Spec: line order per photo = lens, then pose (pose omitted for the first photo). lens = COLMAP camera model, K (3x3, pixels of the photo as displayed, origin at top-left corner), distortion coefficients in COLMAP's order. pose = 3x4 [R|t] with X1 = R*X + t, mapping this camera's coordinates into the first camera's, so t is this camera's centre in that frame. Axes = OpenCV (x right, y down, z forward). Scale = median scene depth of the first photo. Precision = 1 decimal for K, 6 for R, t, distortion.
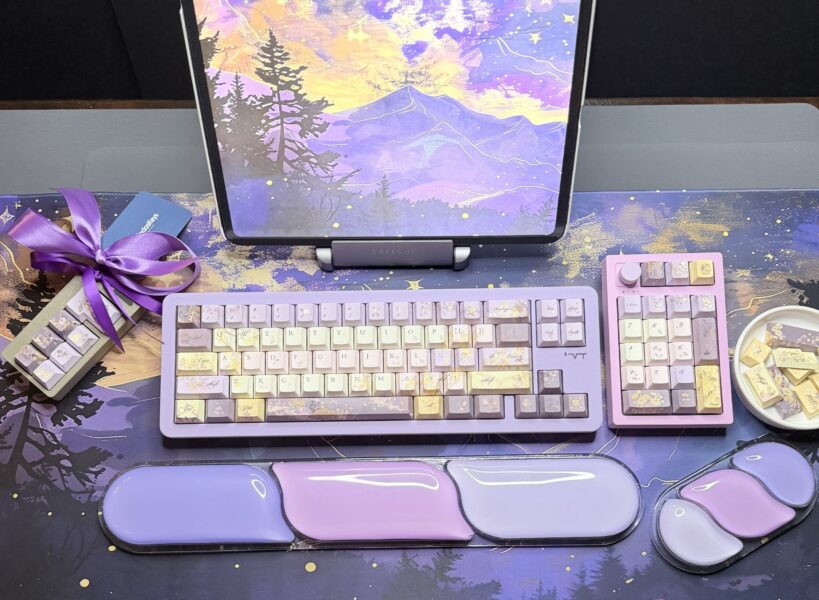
lens RADIAL K [[906.4, 0, 404.3], [0, 906.4, 385.4], [0, 0, 1]] dist [0.212926, -0.568663]
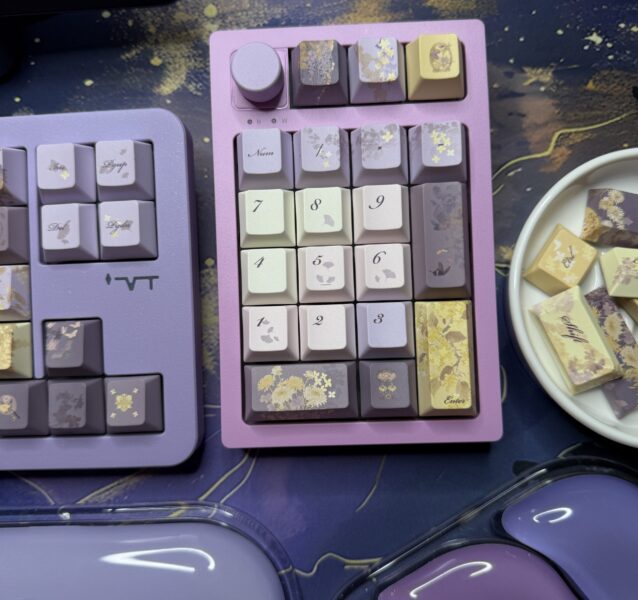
lens RADIAL K [[630.7, 0, 320.8], [0, 630.7, 308.2], [0, 0, 1]] dist [0.184054, -0.483669]
pose [[0.999622, -0.027485, 0.000287, 0.271902], [0.027165, 0.989455, 0.142271, -0.059691], [-0.004195, -0.142209, 0.989828, 0.712004]]
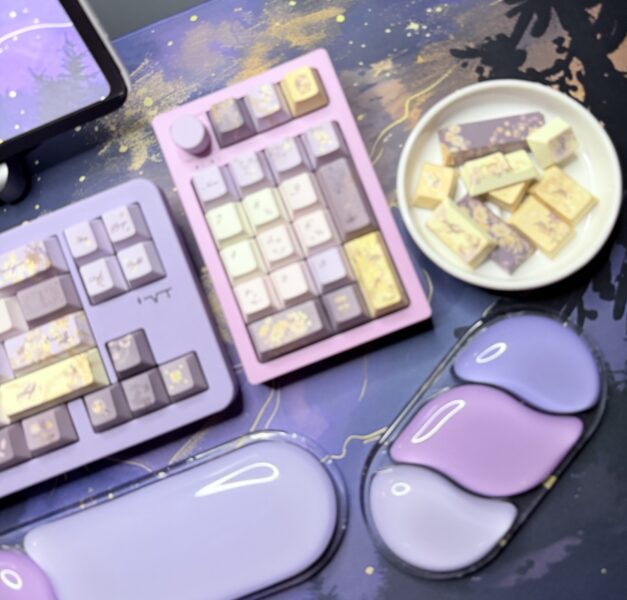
lens RADIAL K [[616.1, 0, 322.4], [0, 616.1, 268.4], [0, 0, 1]] dist [0.190021, -0.418485]
pose [[0.933191, -0.358975, -0.017046, 0.302887], [0.359274, 0.930719, 0.068441, -0.038996], [-0.008704, -0.069993, 0.997509, 0.593332]]
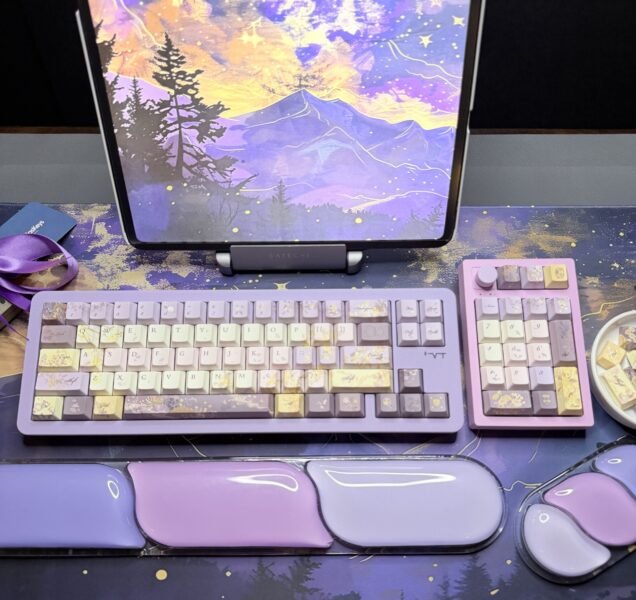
lens RADIAL K [[628.7, 0, 319.7], [0, 628.7, 308.2], [0, 0, 1]] dist [0.184054, -0.483669]
pose [[0.999930, 0.010440, 0.005477, 0.055073], [-0.009666, 0.991959, -0.126193, 0.005433], [-0.006751, 0.126131, 0.991991, 0.298596]]
